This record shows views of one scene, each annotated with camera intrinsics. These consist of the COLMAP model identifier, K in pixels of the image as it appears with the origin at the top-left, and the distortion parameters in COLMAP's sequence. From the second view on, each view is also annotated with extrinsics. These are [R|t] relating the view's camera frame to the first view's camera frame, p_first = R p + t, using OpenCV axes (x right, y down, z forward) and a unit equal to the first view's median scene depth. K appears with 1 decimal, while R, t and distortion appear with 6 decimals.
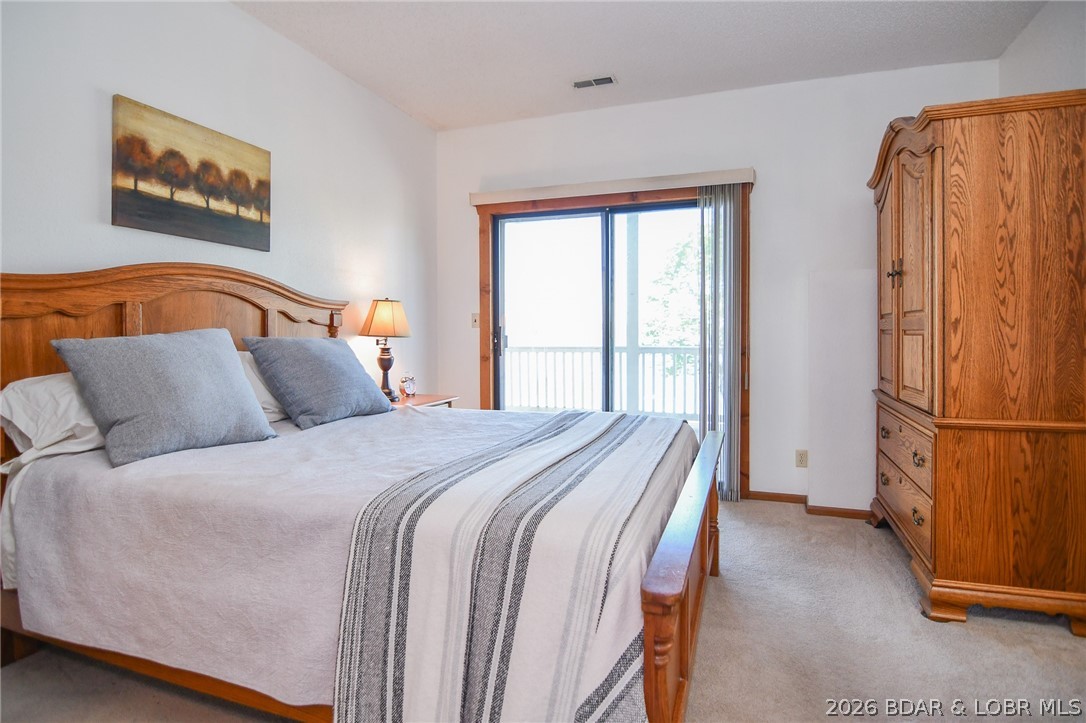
lens RADIAL K [[531.1, 0, 541.4], [0, 531.1, 351.8], [0, 0, 1]] dist [-0.011437, -0.007134]
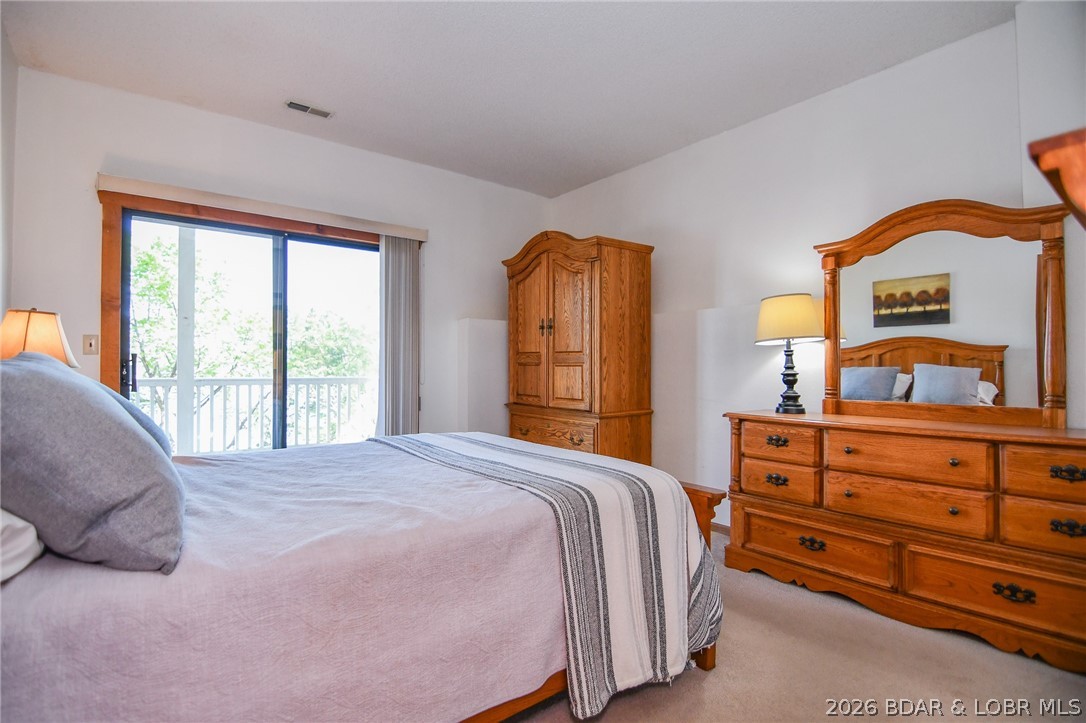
lens RADIAL K [[531.1, 0, 538.8], [0, 531.1, 361.9], [0, 0, 1]] dist [-0.011437, -0.007134]
pose [[0.550773, 0.008637, 0.834610, -0.781561], [0.023028, 0.999409, -0.025539, -0.005508], [-0.834337, 0.033285, 0.550249, 0.185059]]
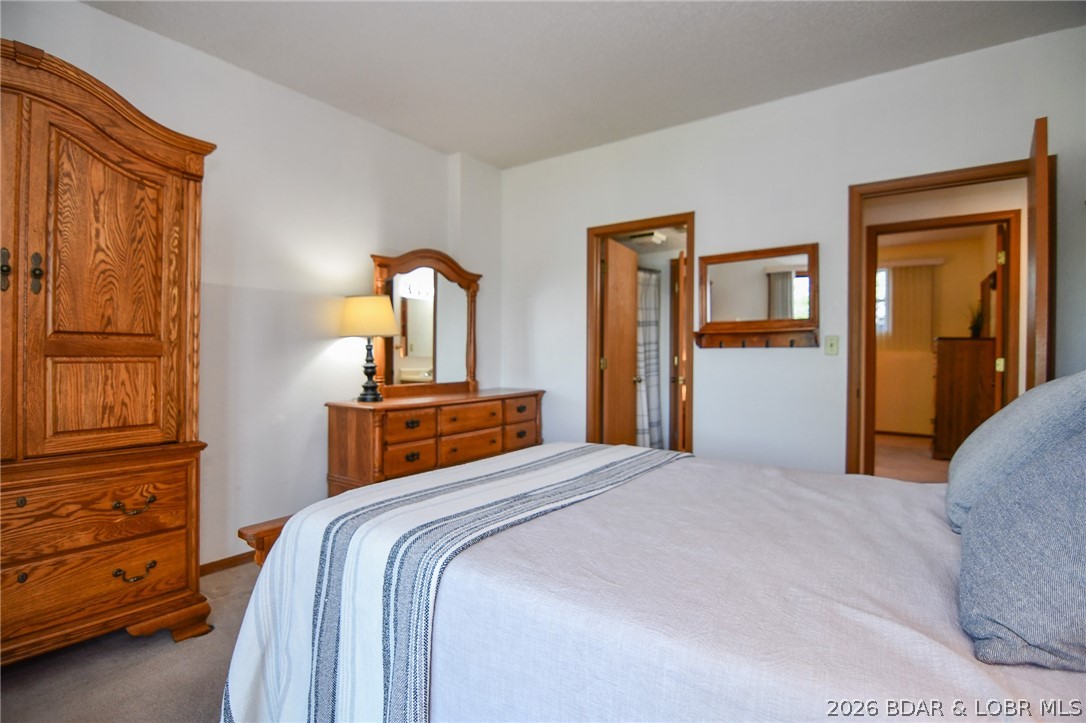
lens RADIAL K [[531.1, 0, 540.1], [0, 531.1, 358.2], [0, 0, 1]] dist [-0.011437, -0.007134]
pose [[-0.962092, -0.006789, 0.272642, -0.172393], [0.002804, 0.999391, 0.034783, -0.068637], [-0.272712, 0.034229, -0.961487, 1.710887]]
